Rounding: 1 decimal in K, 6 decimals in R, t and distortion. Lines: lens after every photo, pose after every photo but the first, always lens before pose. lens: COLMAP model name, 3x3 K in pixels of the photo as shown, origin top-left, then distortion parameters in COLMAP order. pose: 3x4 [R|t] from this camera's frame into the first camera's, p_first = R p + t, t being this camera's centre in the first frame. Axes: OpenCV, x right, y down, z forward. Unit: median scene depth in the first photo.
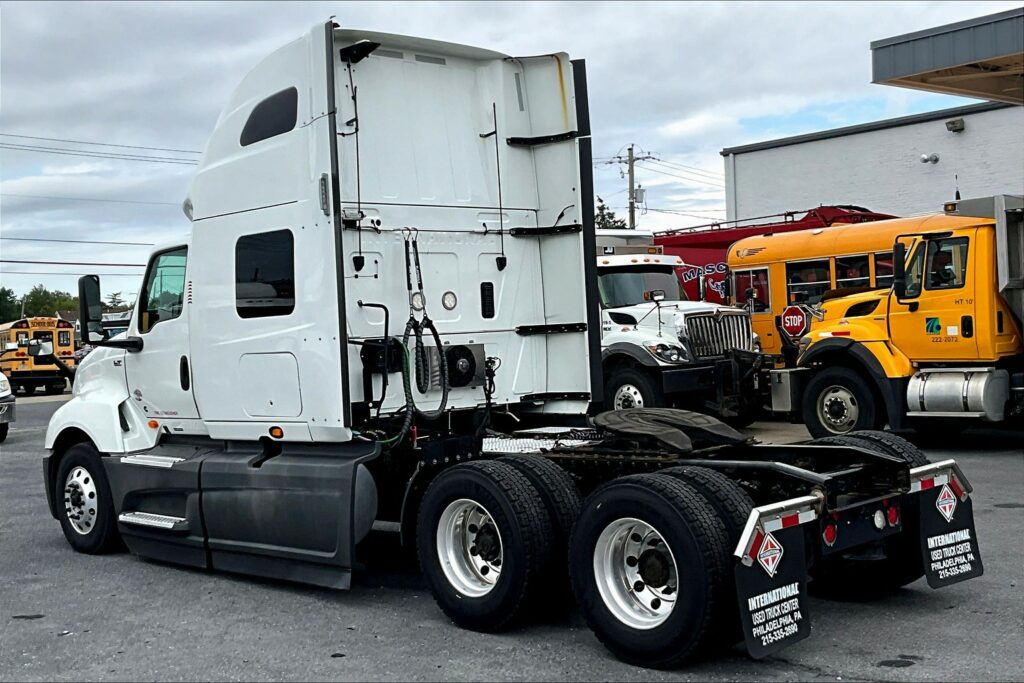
lens RADIAL K [[1361.1, 0, 498.2], [0, 1361.1, 338.2], [0, 0, 1]] dist [0.114881, -0.058998]
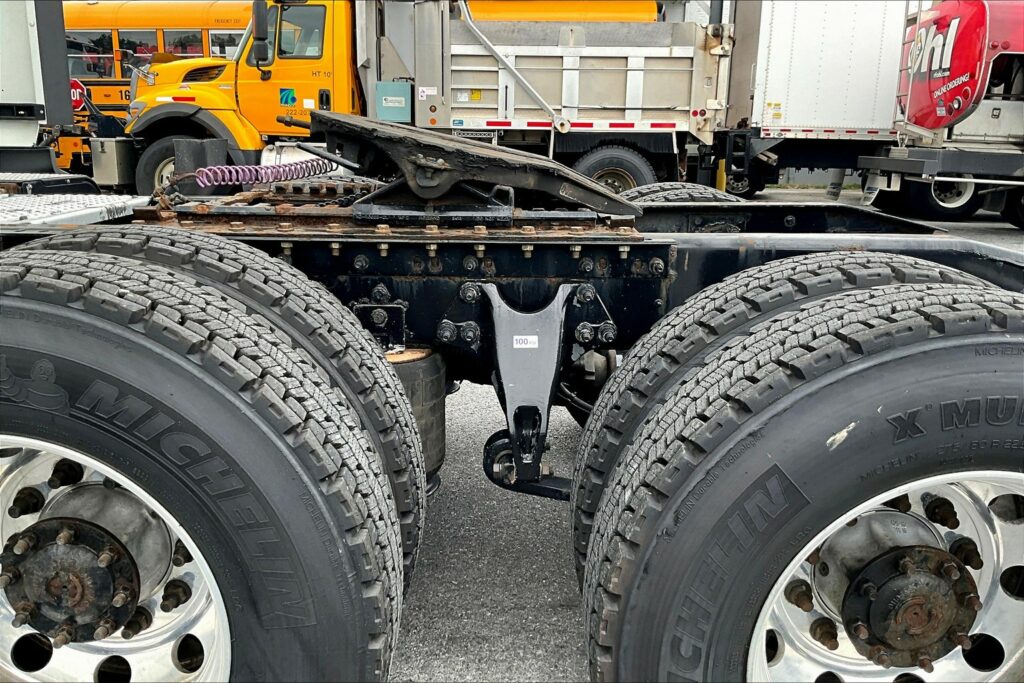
lens RADIAL K [[839.1, 0, 514.7], [0, 839.1, 349.6], [0, 0, 1]] dist [0.086135, -0.161094]
pose [[0.683734, -0.114466, 0.720698, -0.030319], [-0.046213, 0.978846, 0.199310, 0.038813], [-0.728266, -0.169581, 0.663981, 0.439506]]
